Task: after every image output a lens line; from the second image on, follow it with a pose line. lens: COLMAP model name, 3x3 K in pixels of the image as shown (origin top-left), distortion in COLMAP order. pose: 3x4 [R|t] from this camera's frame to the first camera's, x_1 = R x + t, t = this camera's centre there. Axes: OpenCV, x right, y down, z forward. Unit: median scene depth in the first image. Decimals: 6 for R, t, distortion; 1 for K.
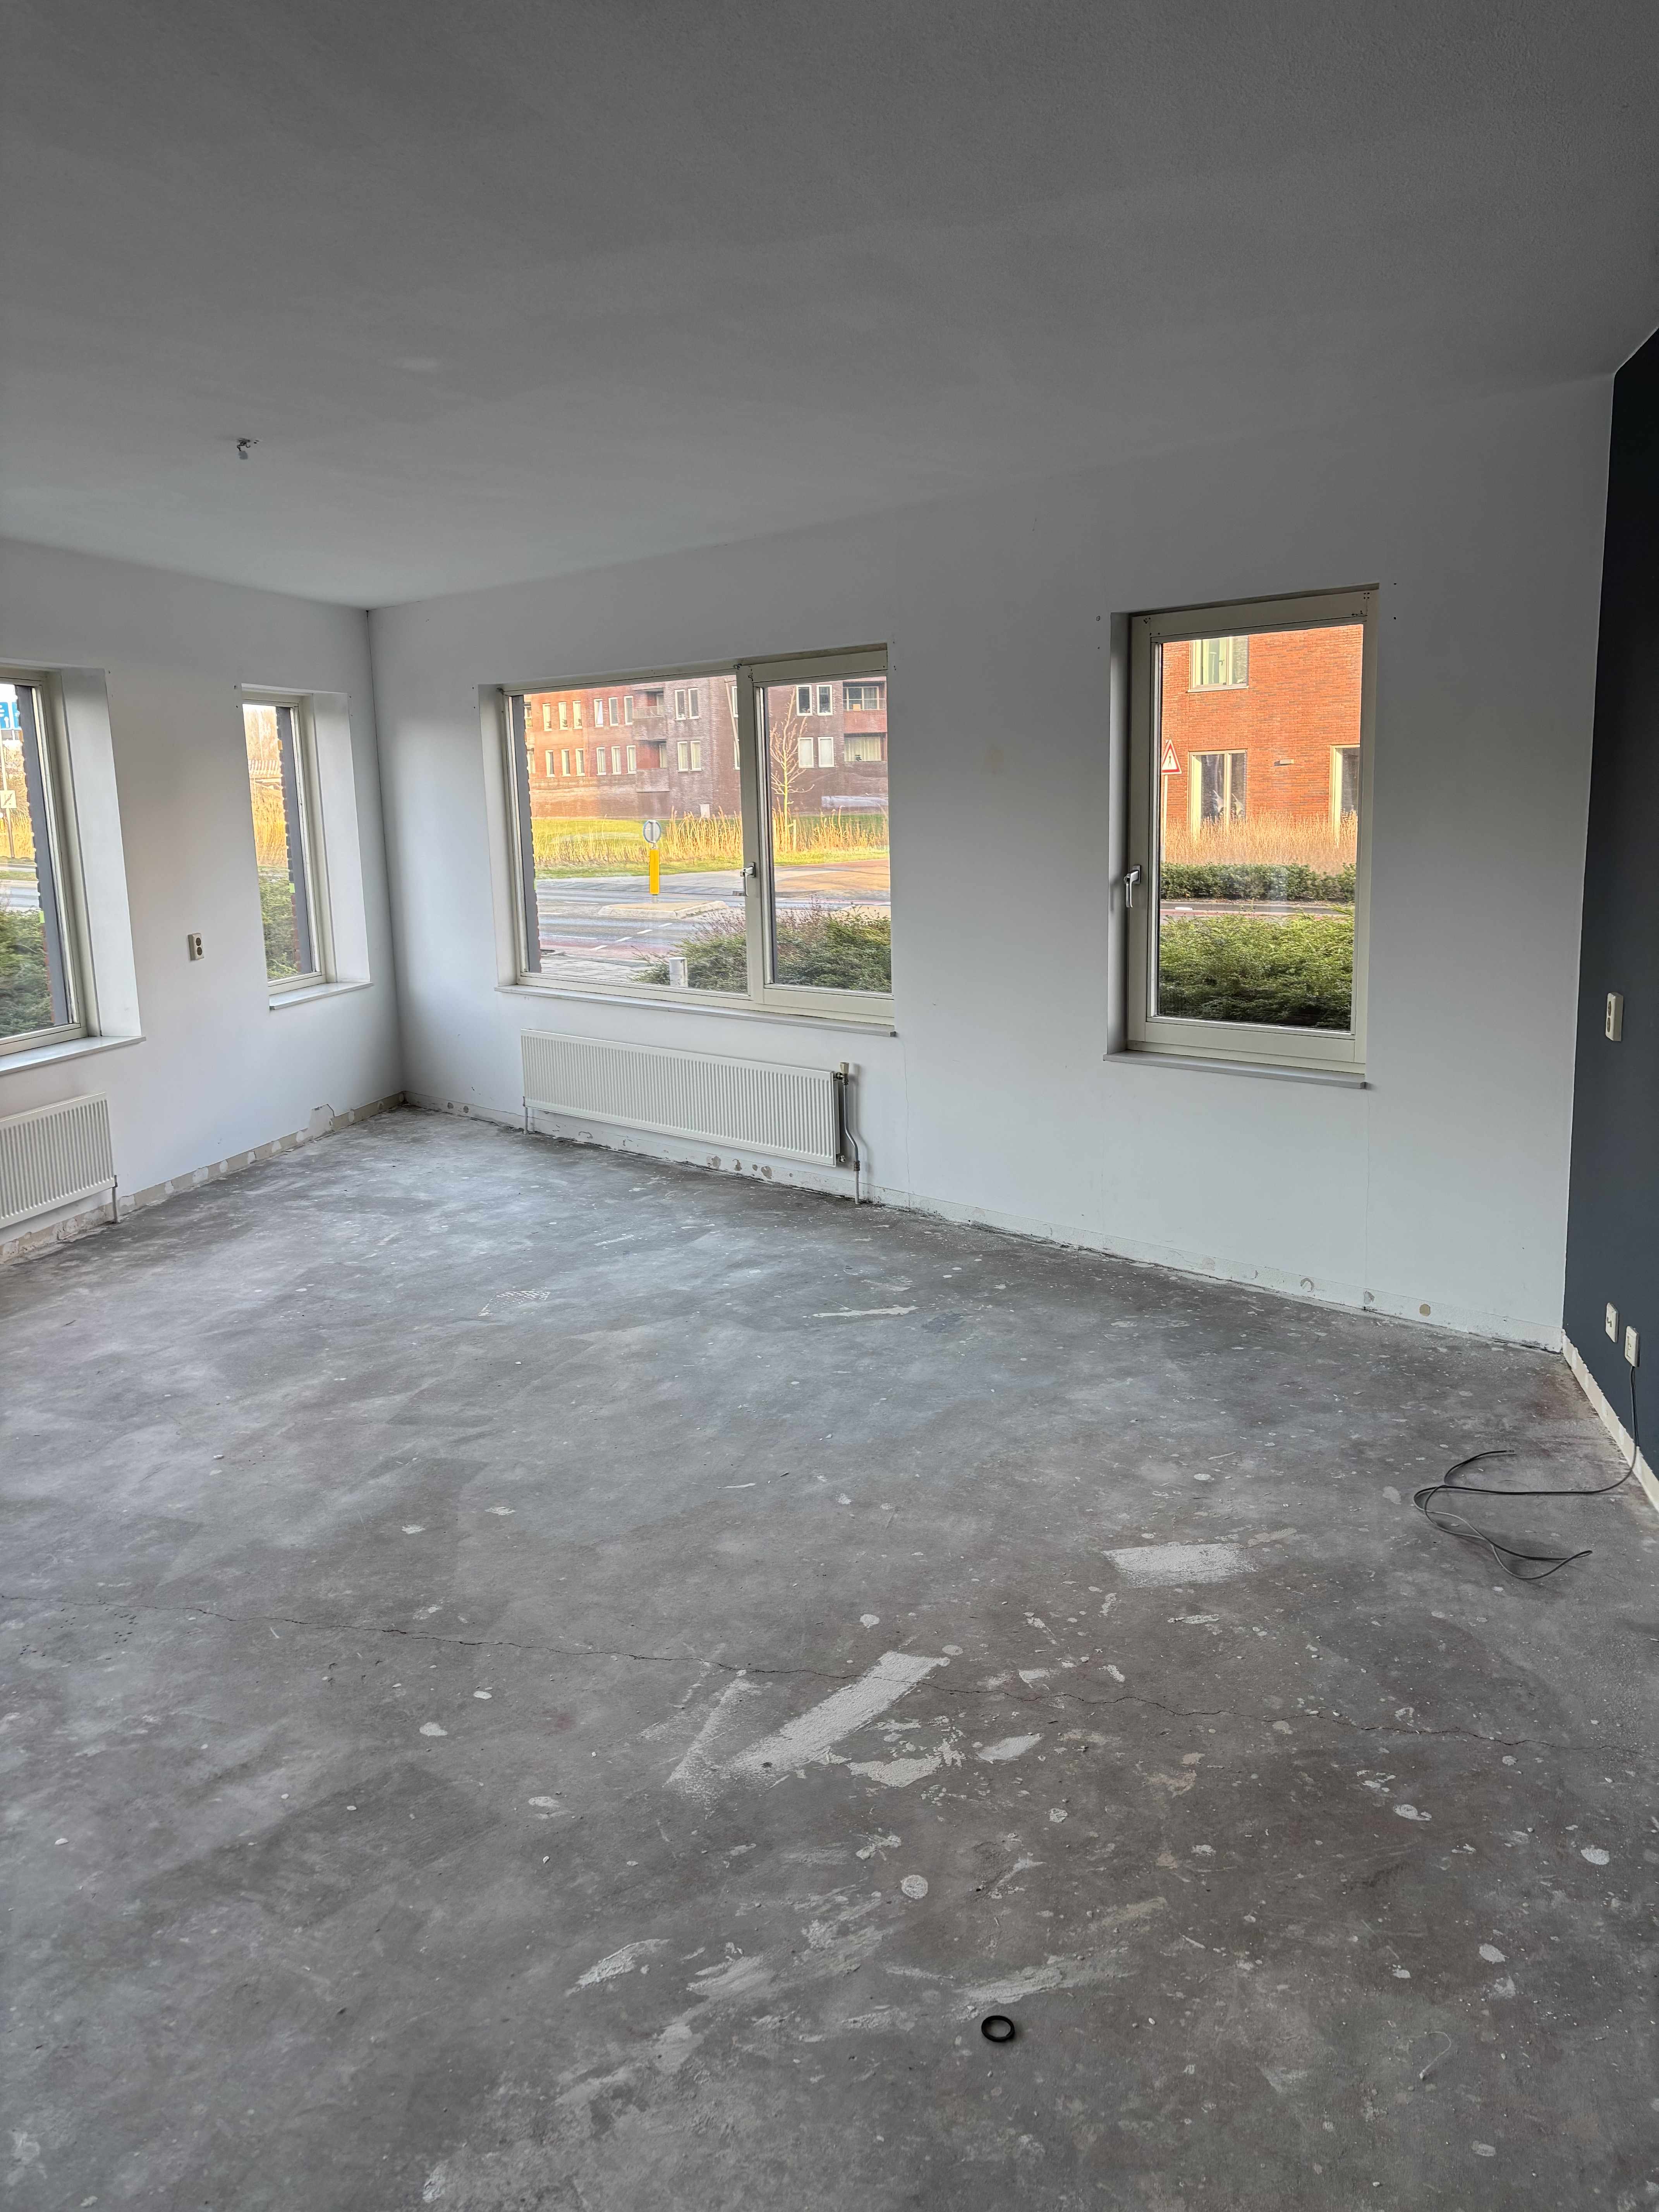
lens RADIAL K [[1678.1, 0, 828.5], [0, 1678.1, 1104.2], [0, 0, 1]] dist [0.060518, -0.034254]
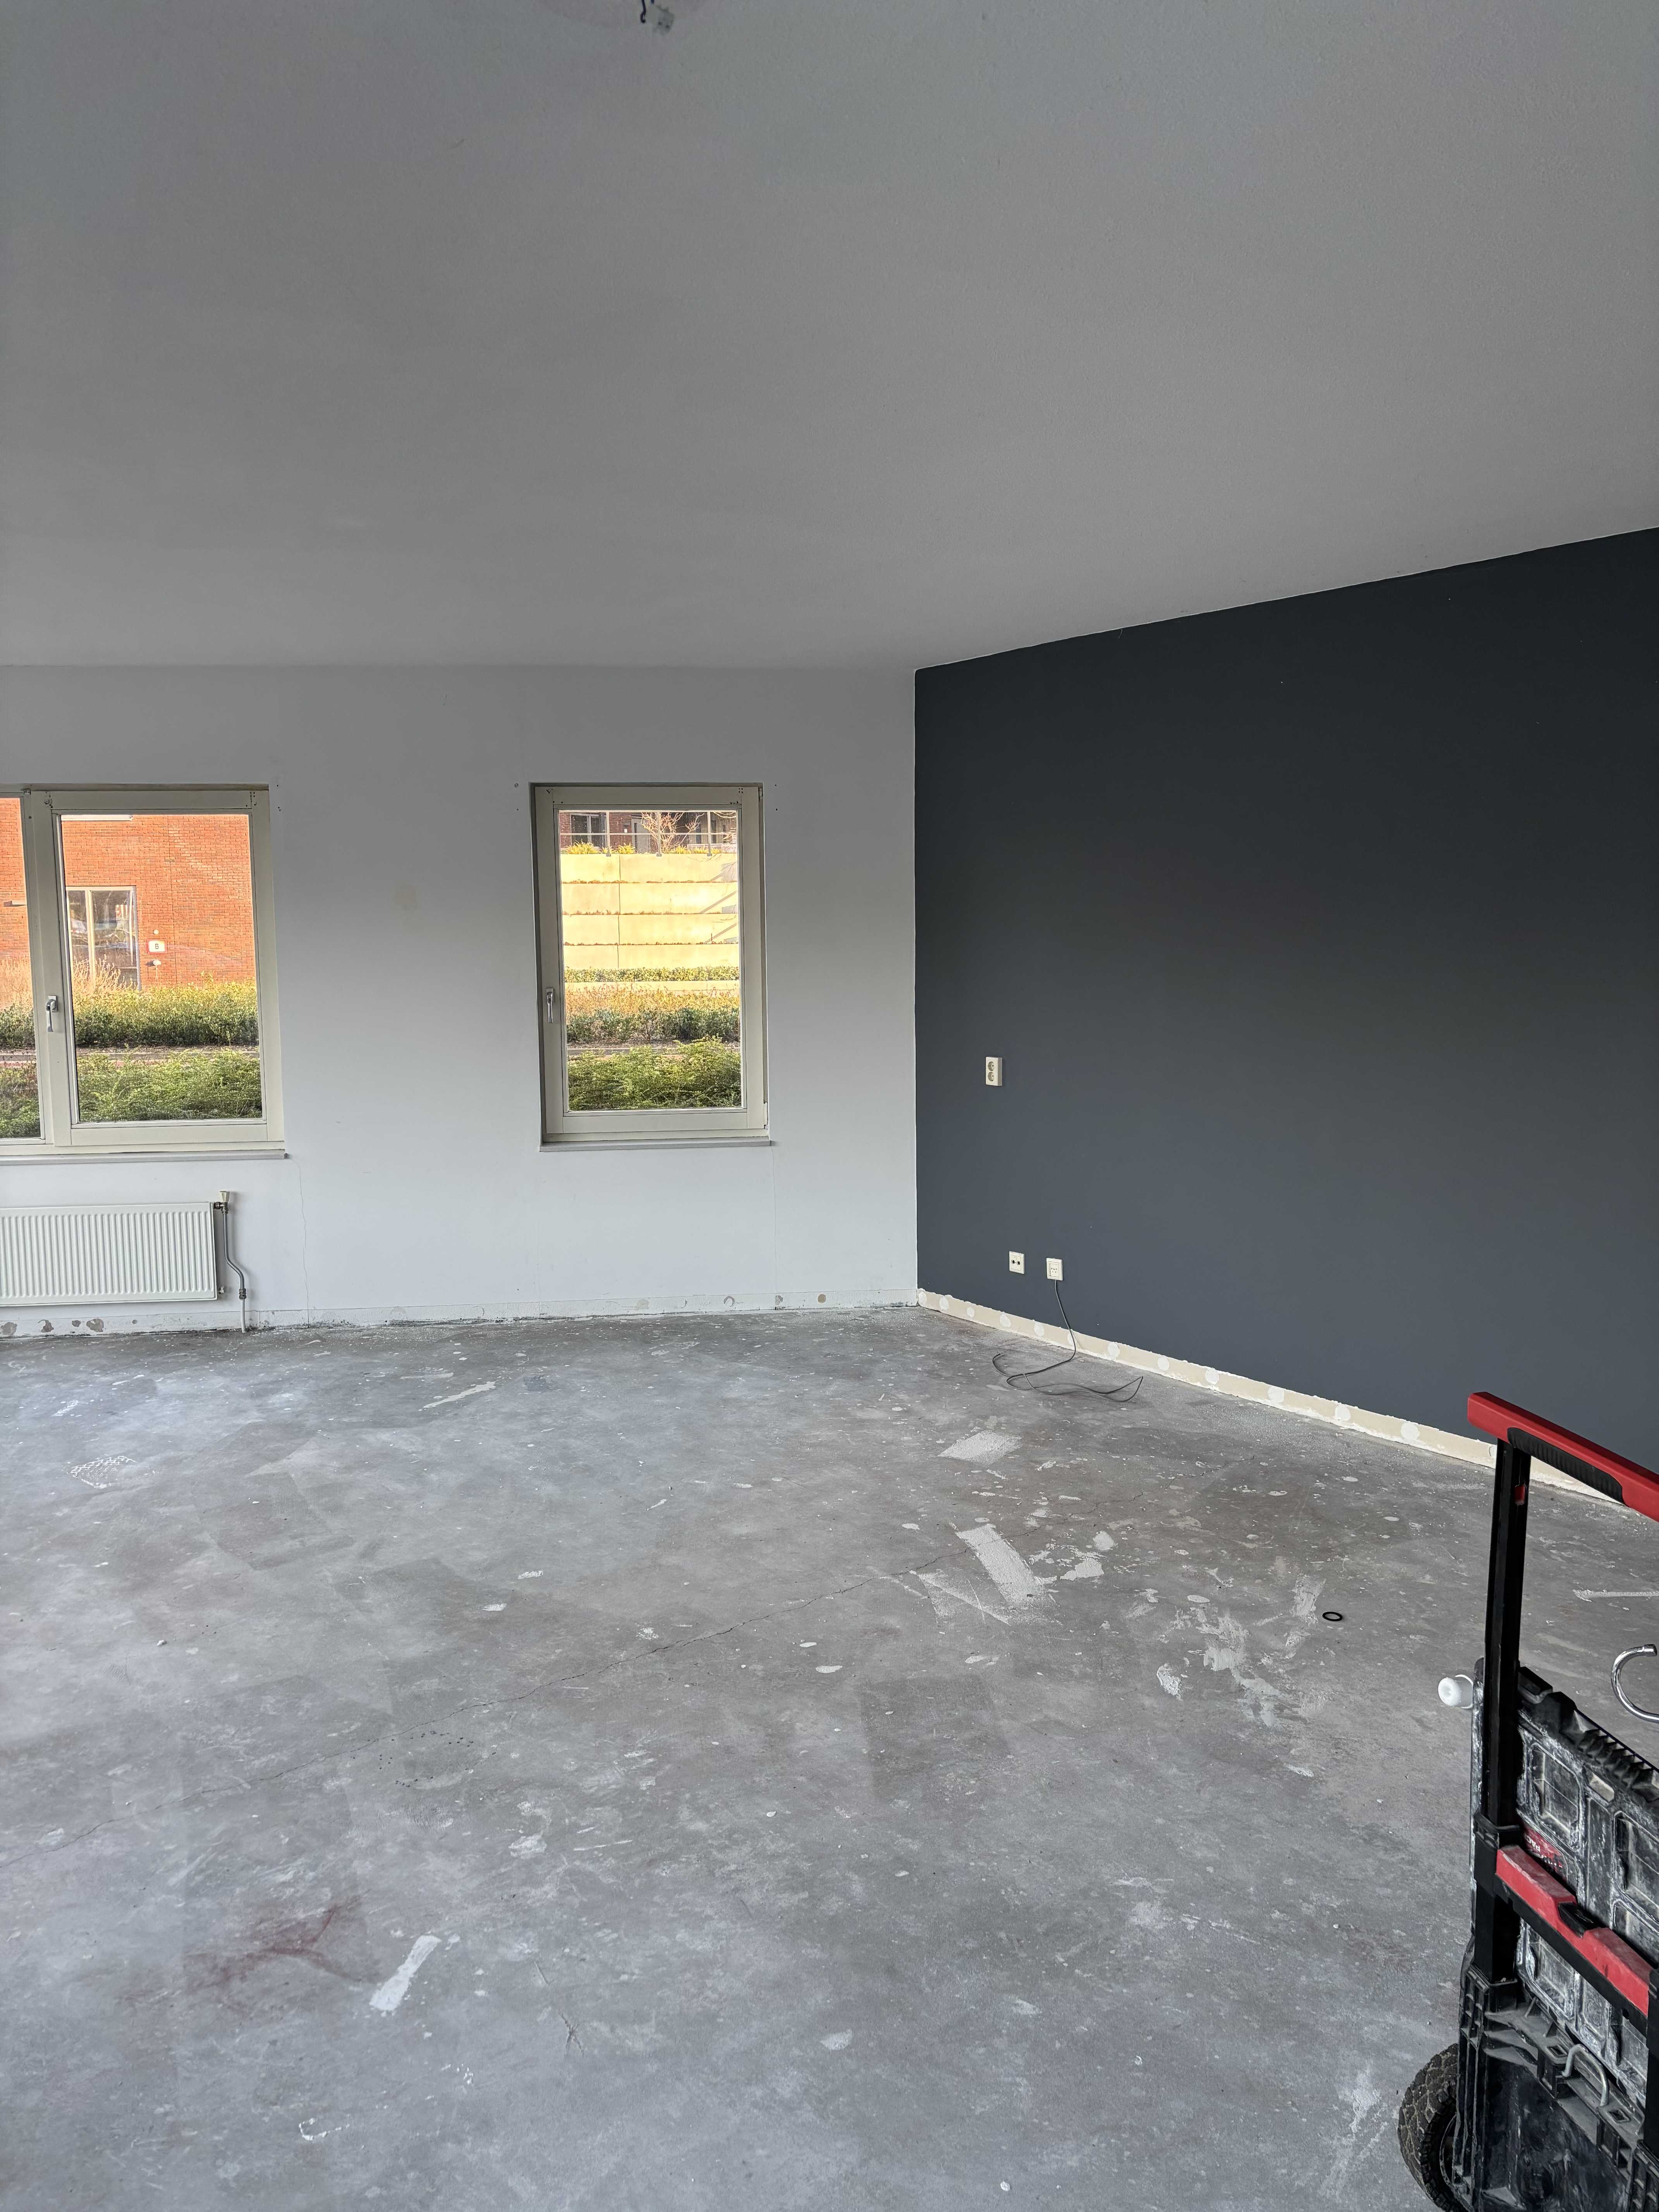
lens RADIAL K [[1678.1, 0, 829.4], [0, 1678.1, 1092.5], [0, 0, 1]] dist [0.060518, -0.034254]
pose [[0.628821, -0.064284, 0.774888, -0.817258], [0.138445, 0.989909, -0.030226, -0.004462], [-0.765125, 0.126286, 0.631375, 0.123425]]
